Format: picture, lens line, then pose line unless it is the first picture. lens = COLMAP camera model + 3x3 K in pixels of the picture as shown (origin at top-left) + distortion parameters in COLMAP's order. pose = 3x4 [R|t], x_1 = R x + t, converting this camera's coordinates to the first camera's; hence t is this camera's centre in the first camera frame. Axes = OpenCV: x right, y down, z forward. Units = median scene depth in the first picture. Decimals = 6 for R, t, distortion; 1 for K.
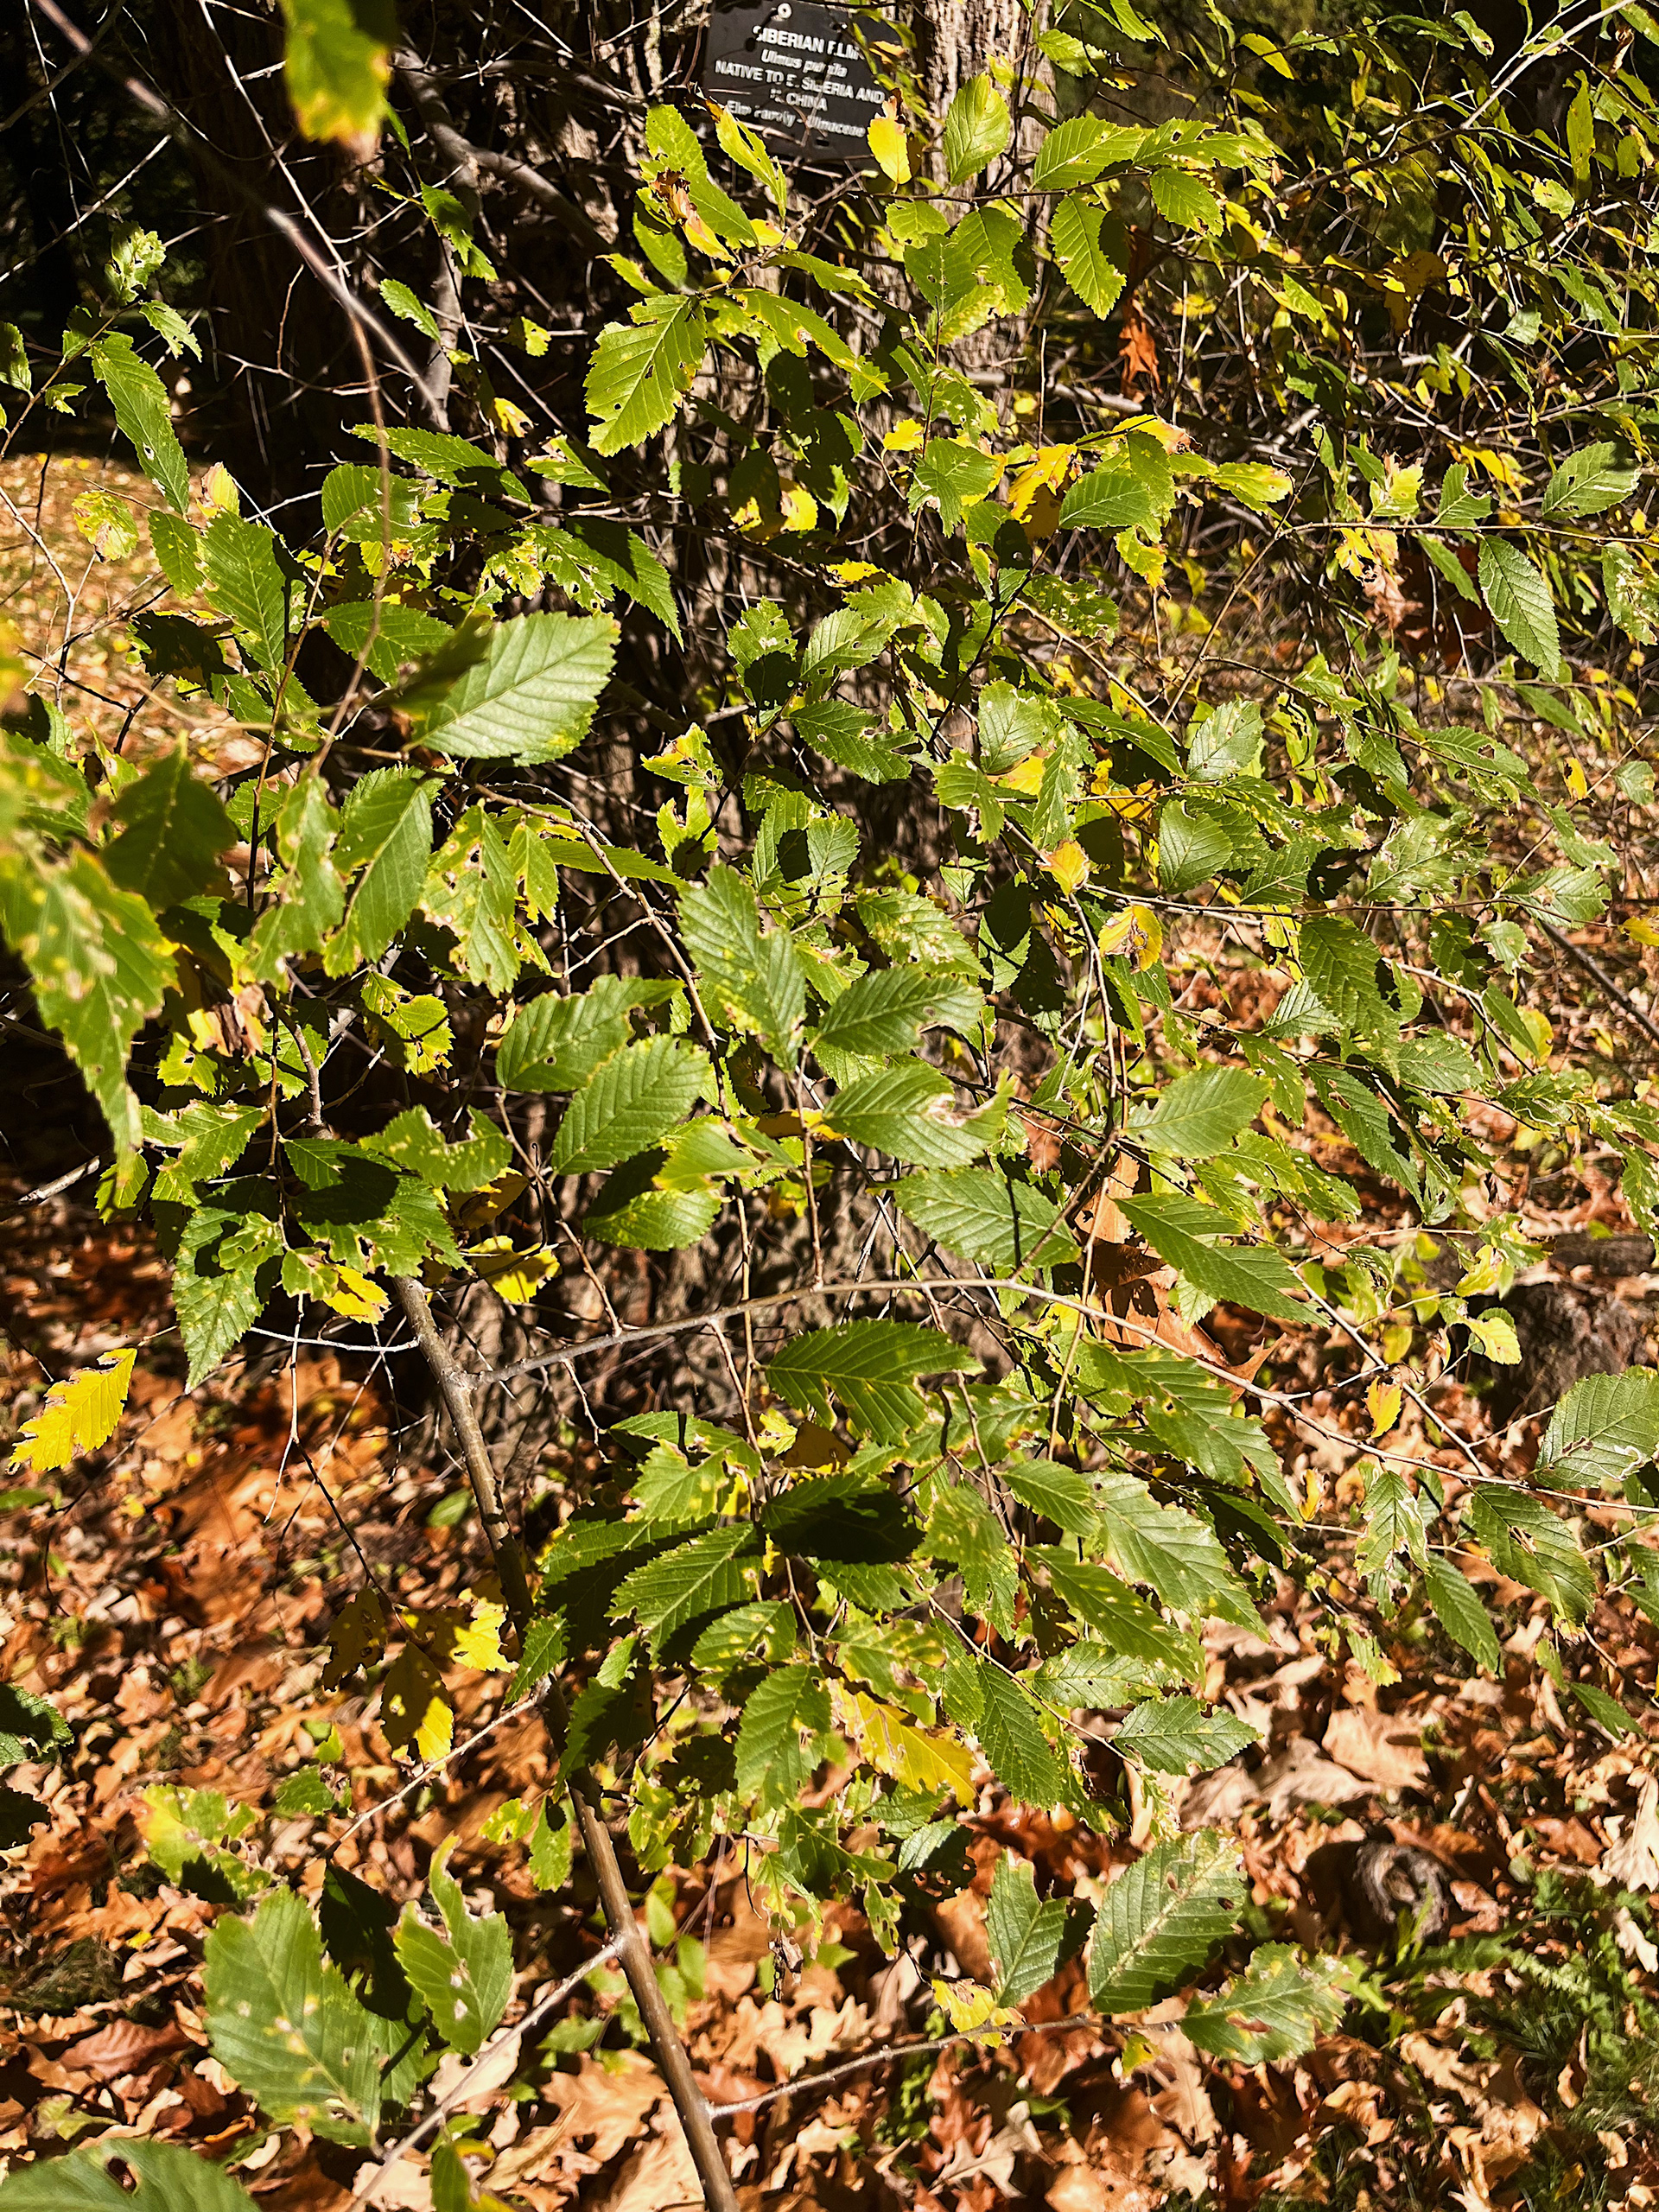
lens RADIAL K [[1526.7, 0, 829.5], [0, 1526.7, 1106.0], [0, 0, 1]] dist [0.037280, -0.074021]
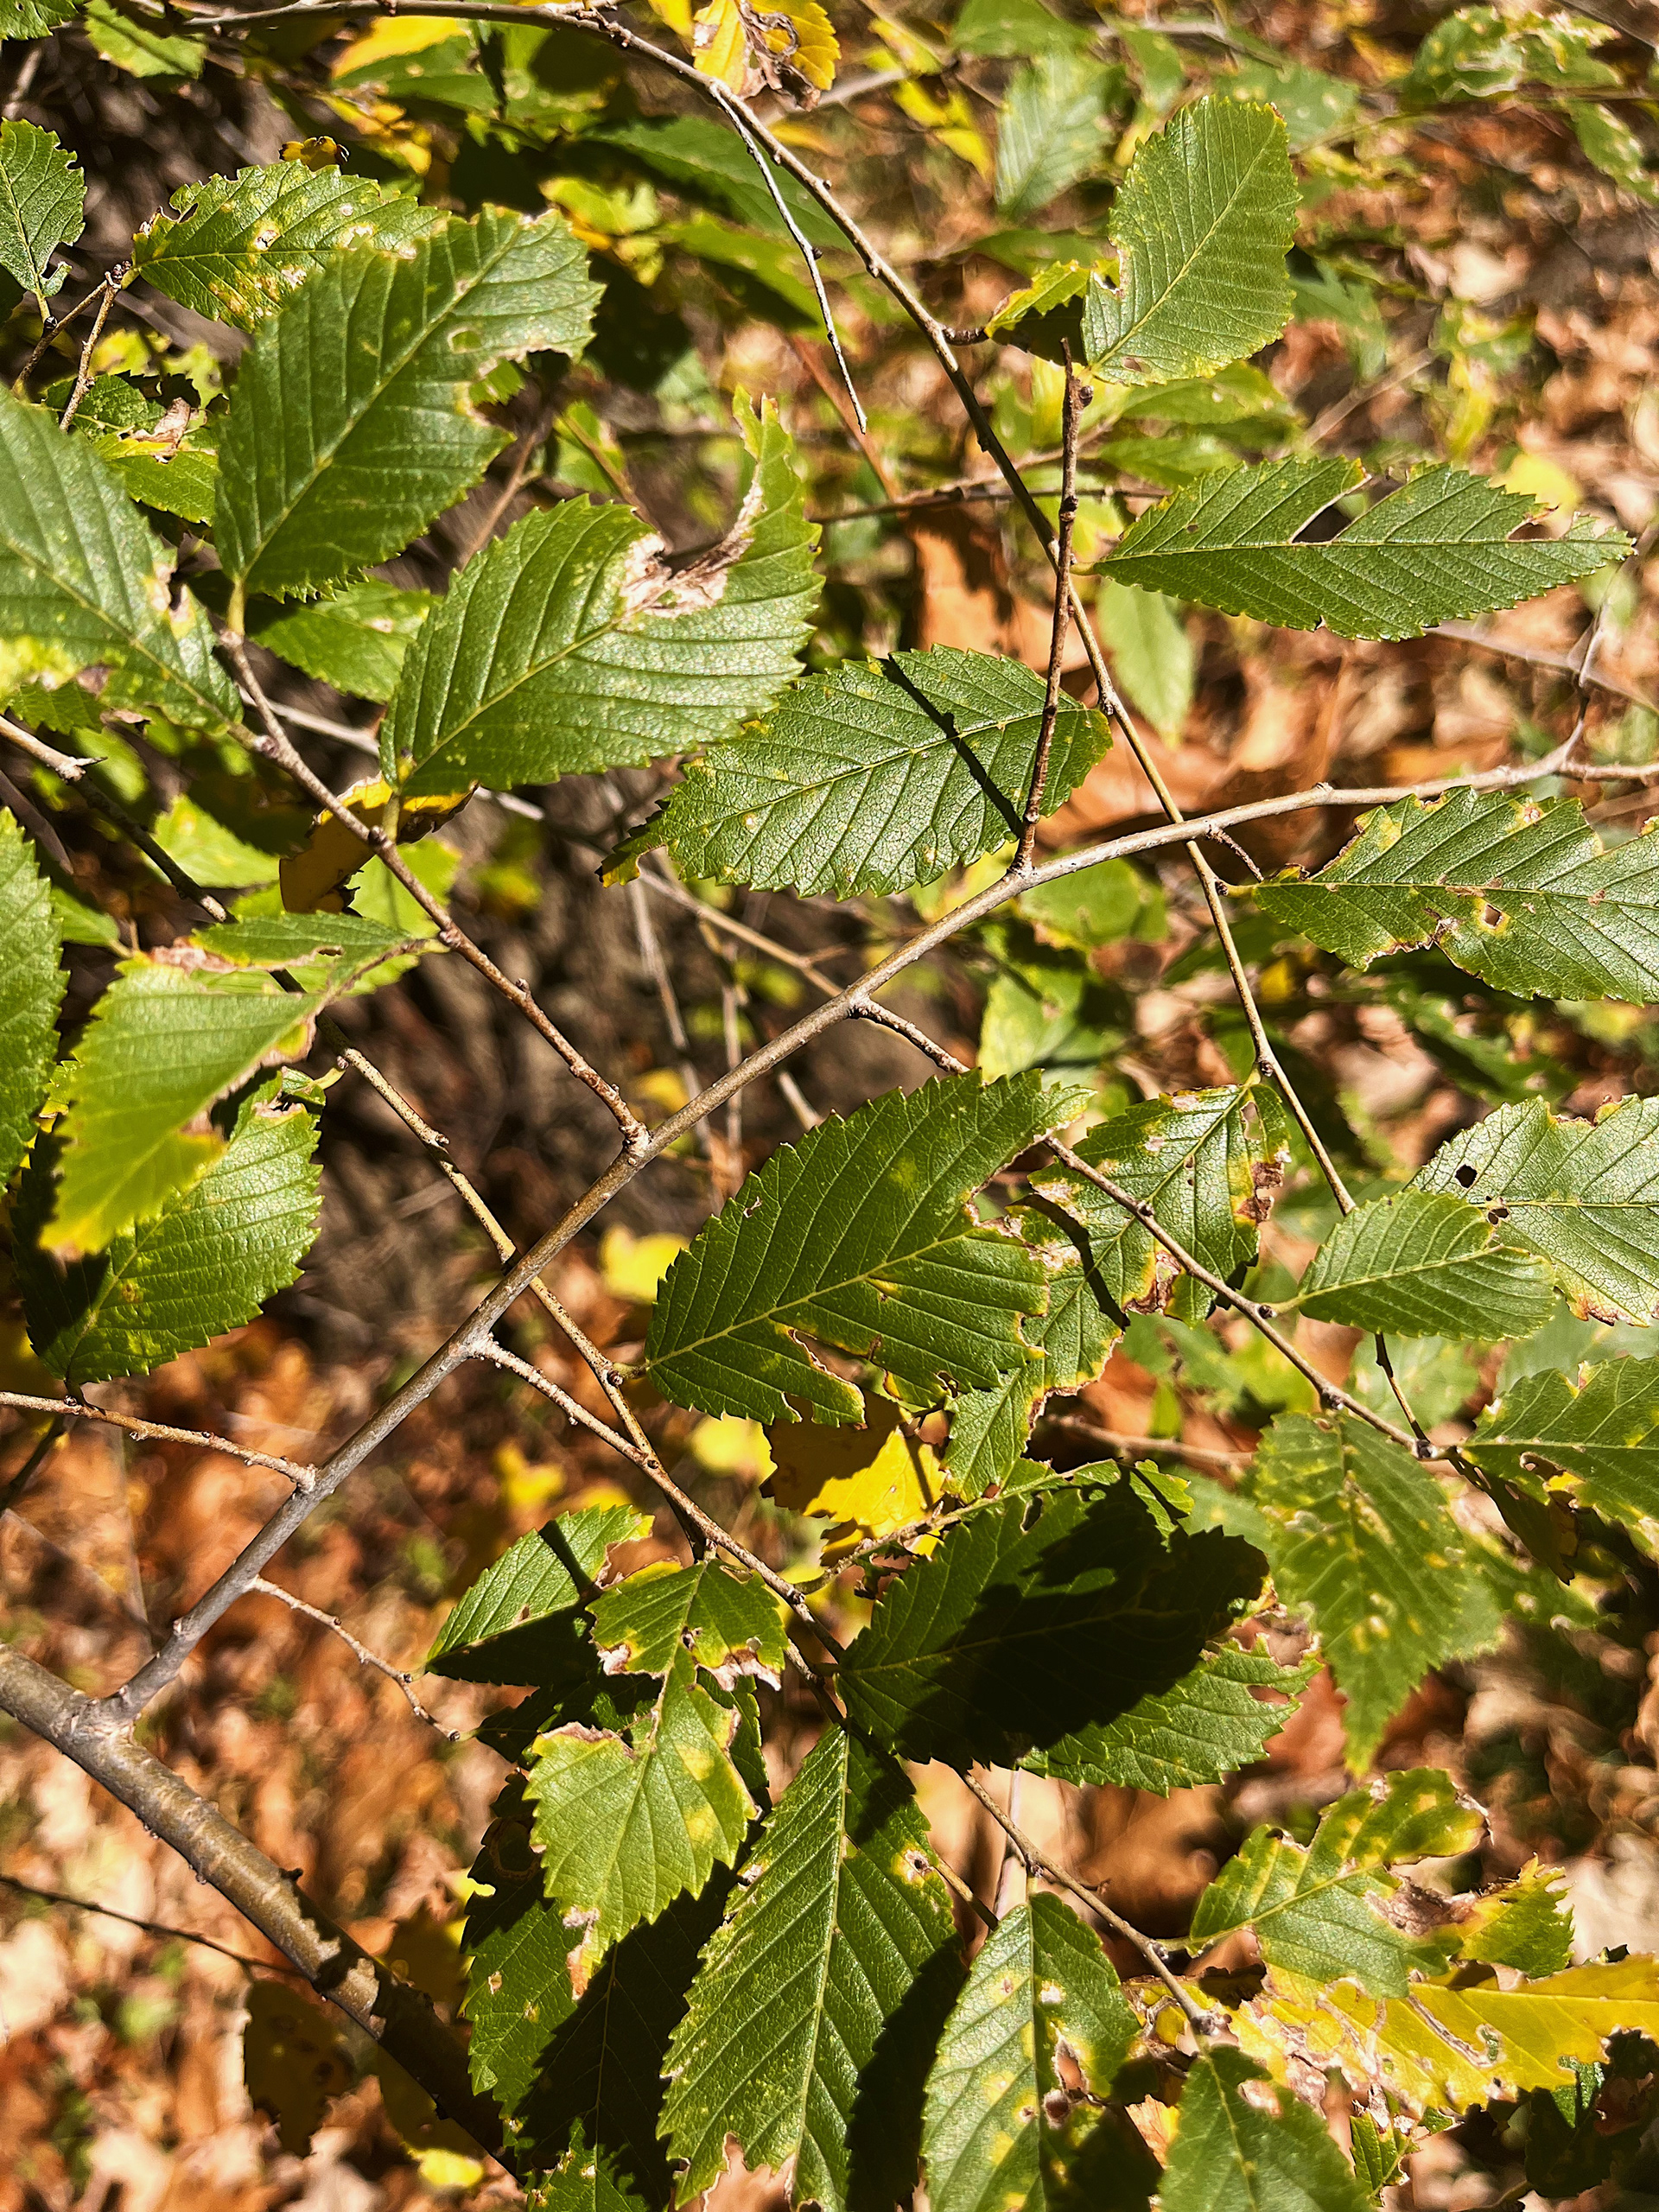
lens RADIAL K [[1526.7, 0, 829.5], [0, 1526.7, 1106.0], [0, 0, 1]] dist [0.037280, -0.074021]
pose [[0.819340, -0.570896, 0.052532, 0.004426], [0.534644, 0.793948, 0.289485, 0.003762], [-0.206974, -0.209101, 0.955740, 0.128673]]
